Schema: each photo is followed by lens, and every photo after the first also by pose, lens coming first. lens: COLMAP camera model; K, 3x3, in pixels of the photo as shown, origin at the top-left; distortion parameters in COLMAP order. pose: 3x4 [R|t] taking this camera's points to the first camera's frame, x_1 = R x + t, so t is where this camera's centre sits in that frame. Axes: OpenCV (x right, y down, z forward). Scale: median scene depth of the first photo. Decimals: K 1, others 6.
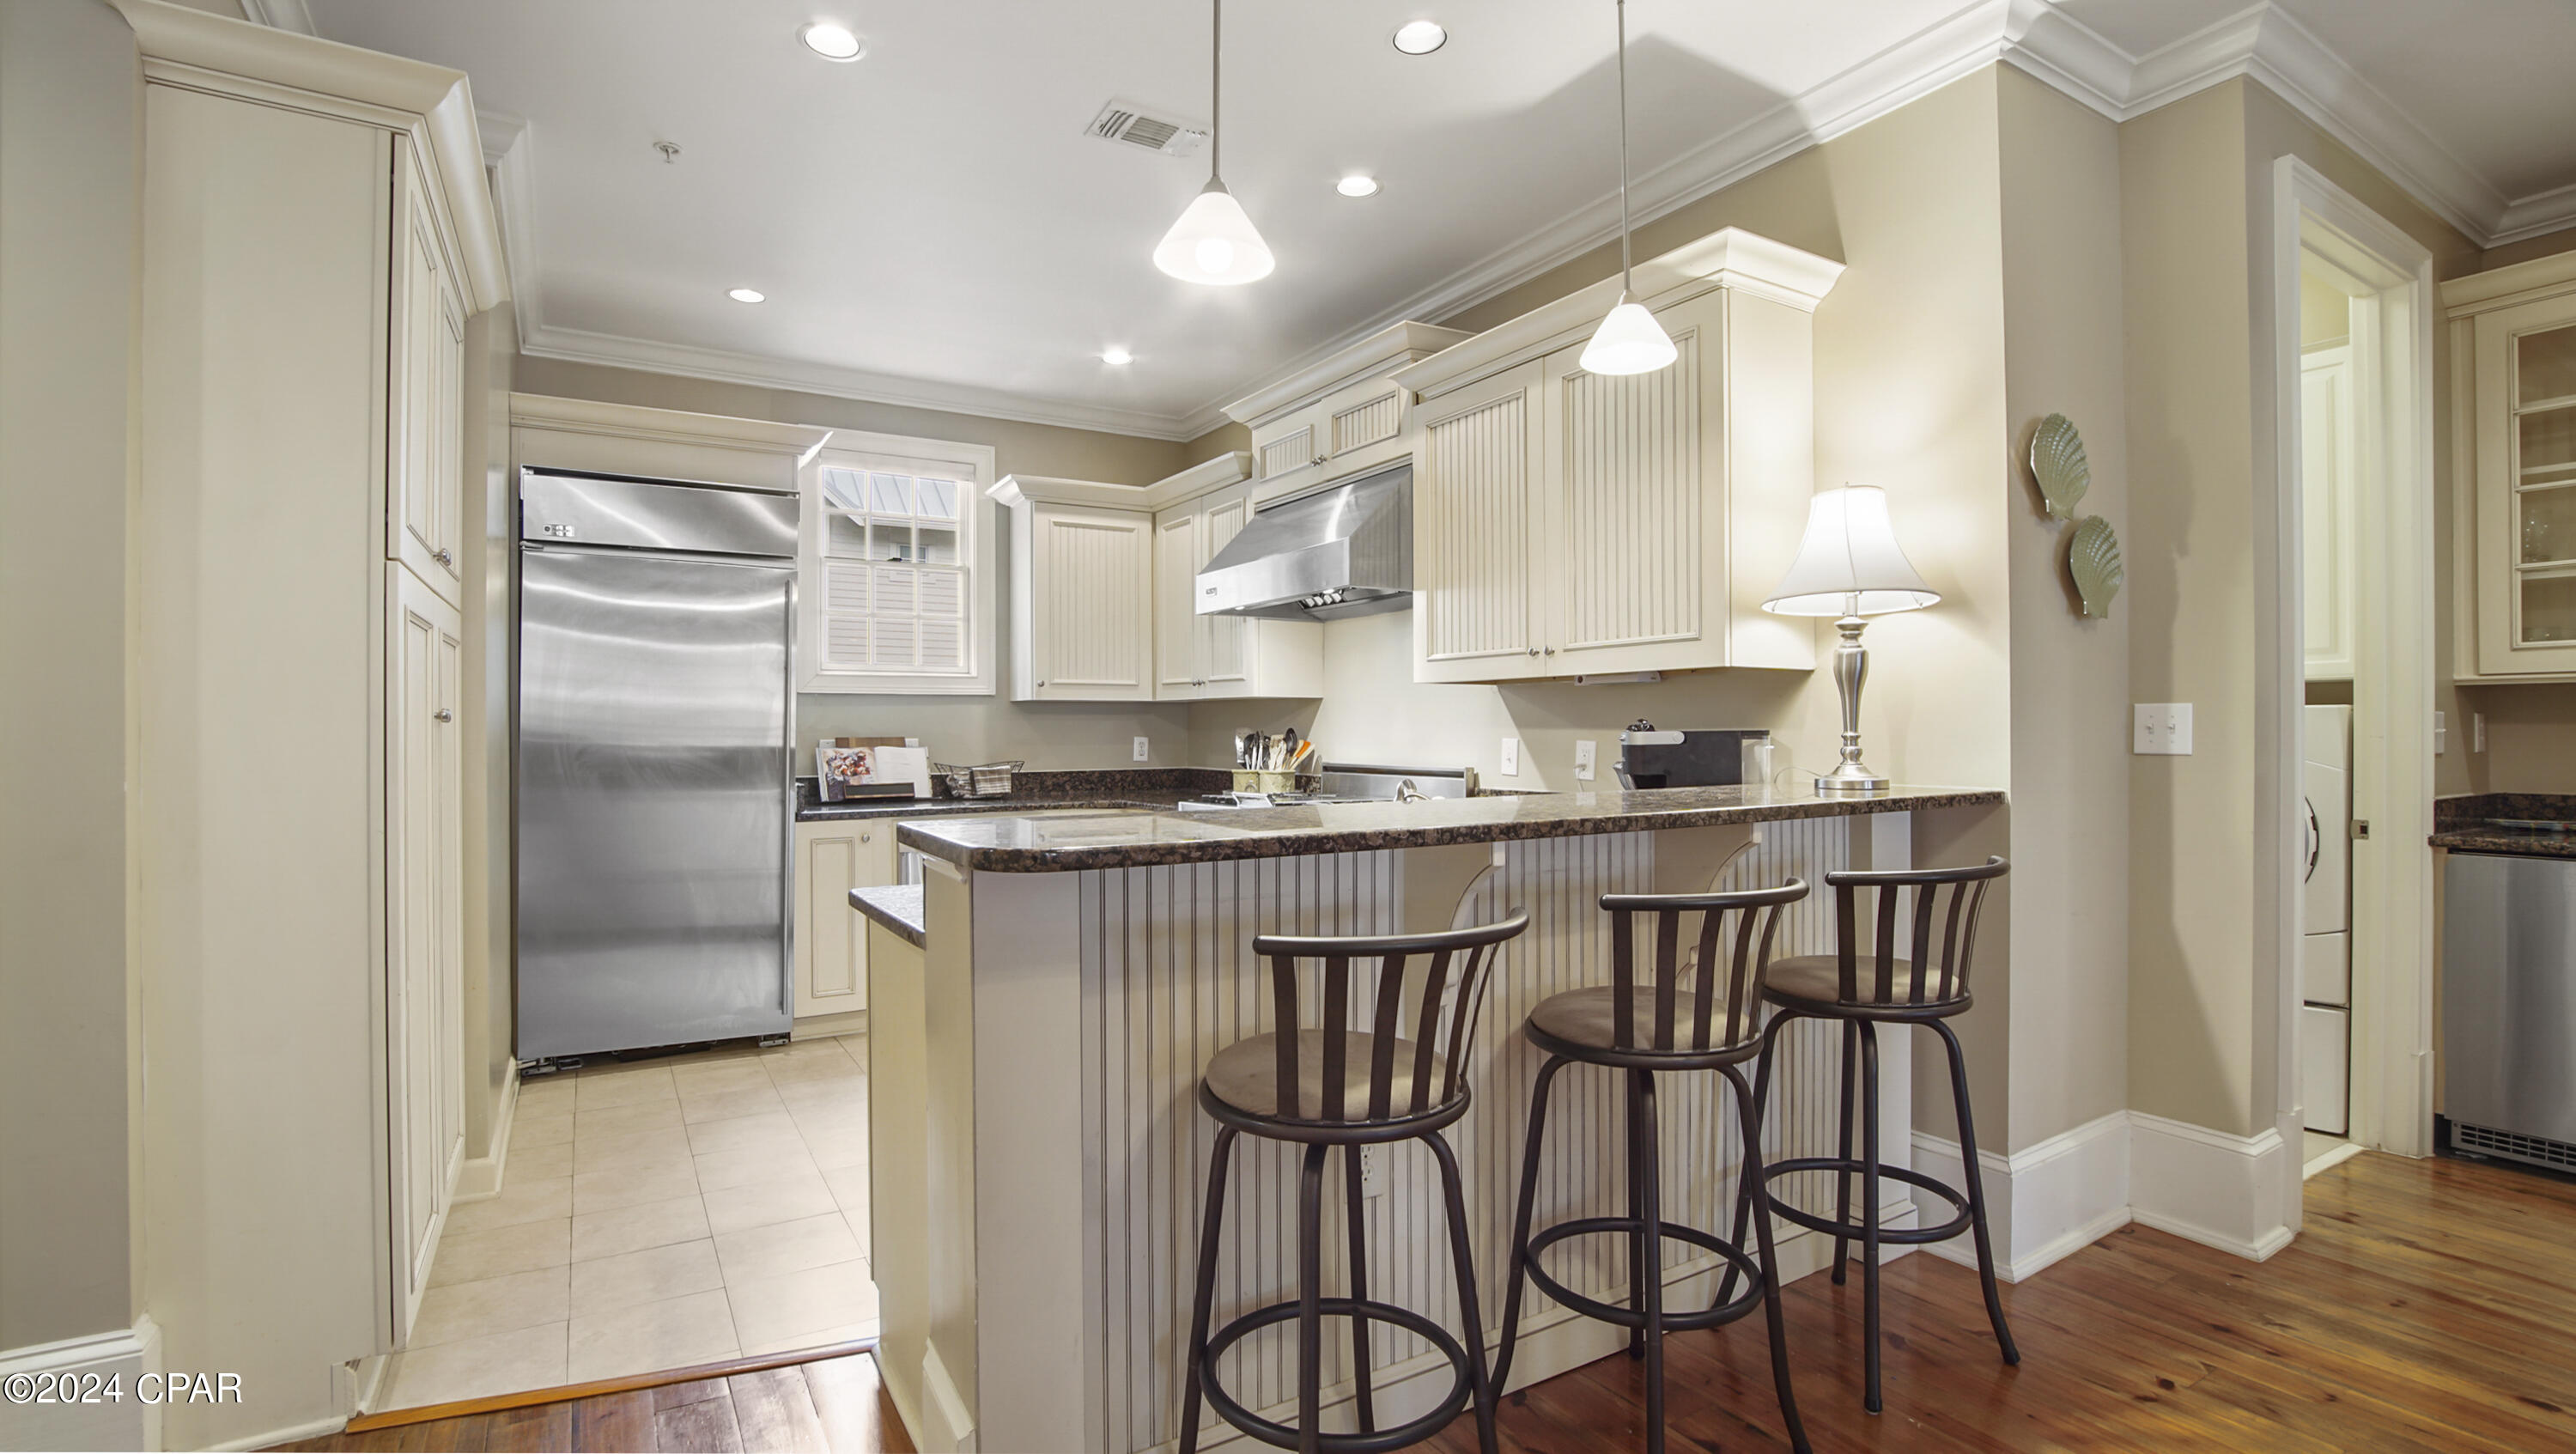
lens RADIAL K [[1175.0, 0, 1254.8], [0, 1175.0, 738.4], [0, 0, 1]] dist [-0.038946, 0.007050]
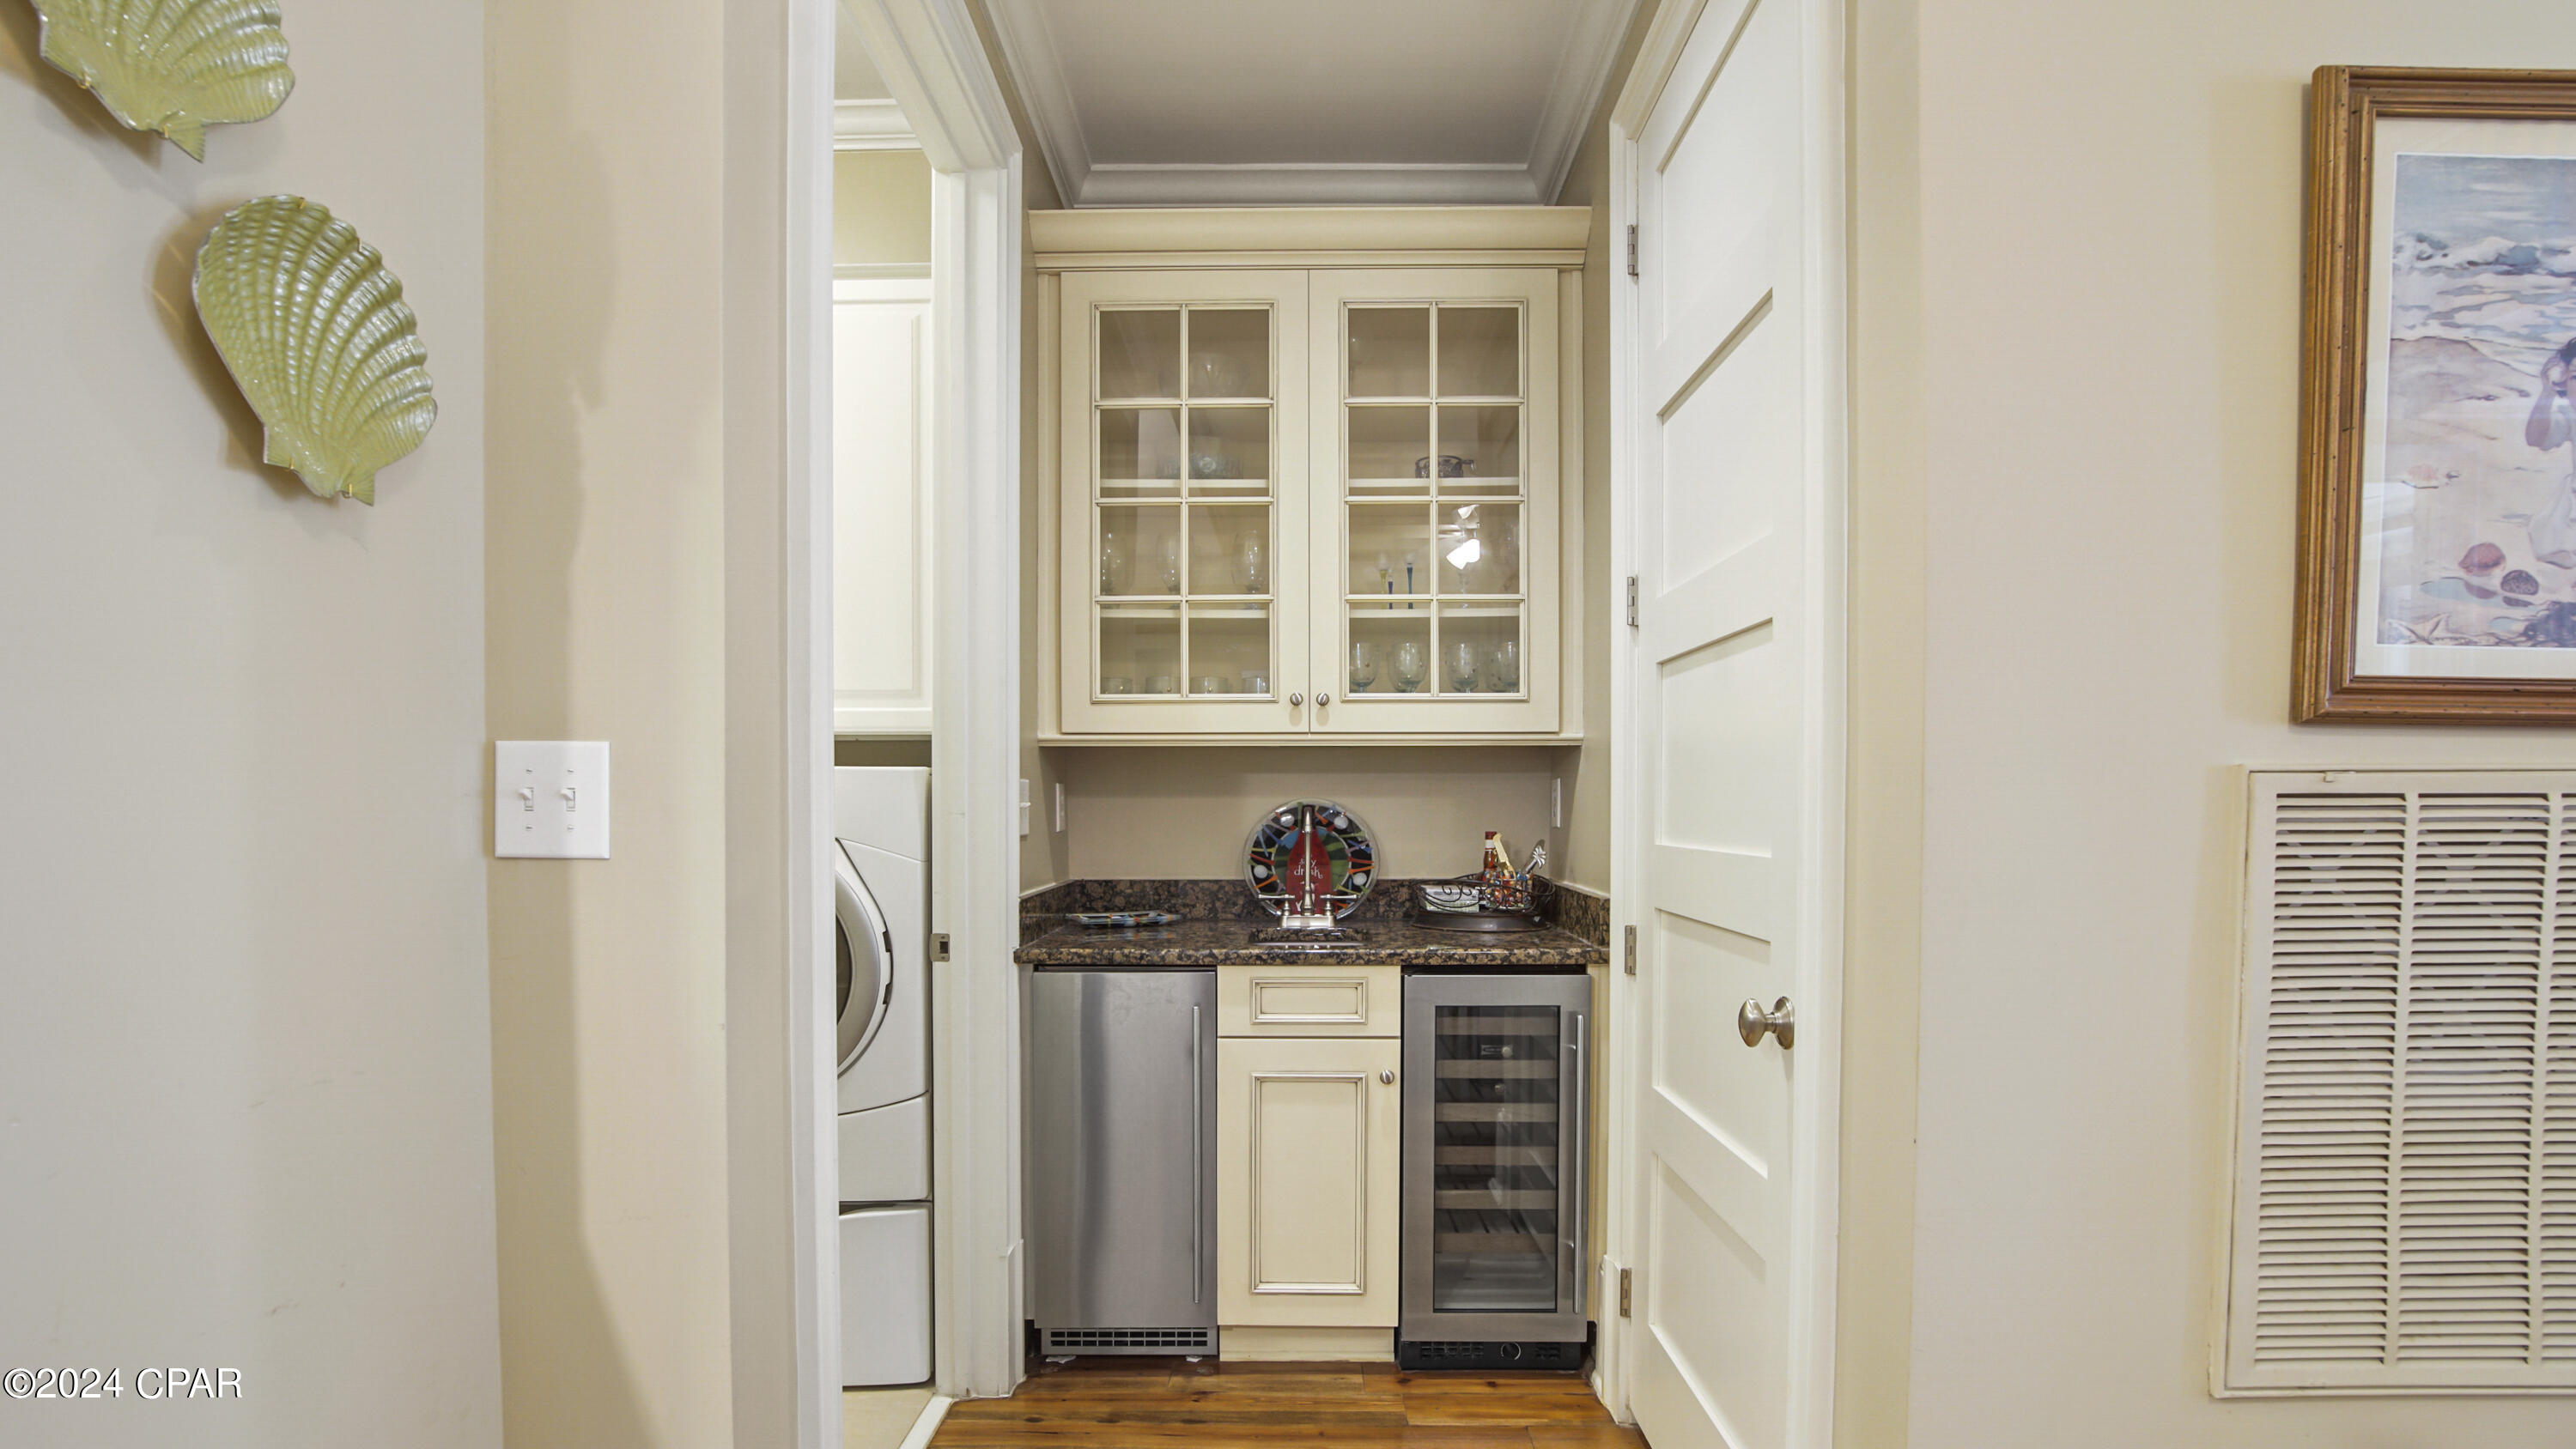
lens RADIAL K [[1176.5, 0, 1278.0], [0, 1176.5, 827.4], [0, 0, 1]] dist [-0.009896, -0.003222]
pose [[0.522418, -0.012078, 0.852604, 0.385641], [0.000063, 0.999900, 0.014127, -0.002609], [-0.852690, -0.007327, 0.522367, 0.371168]]
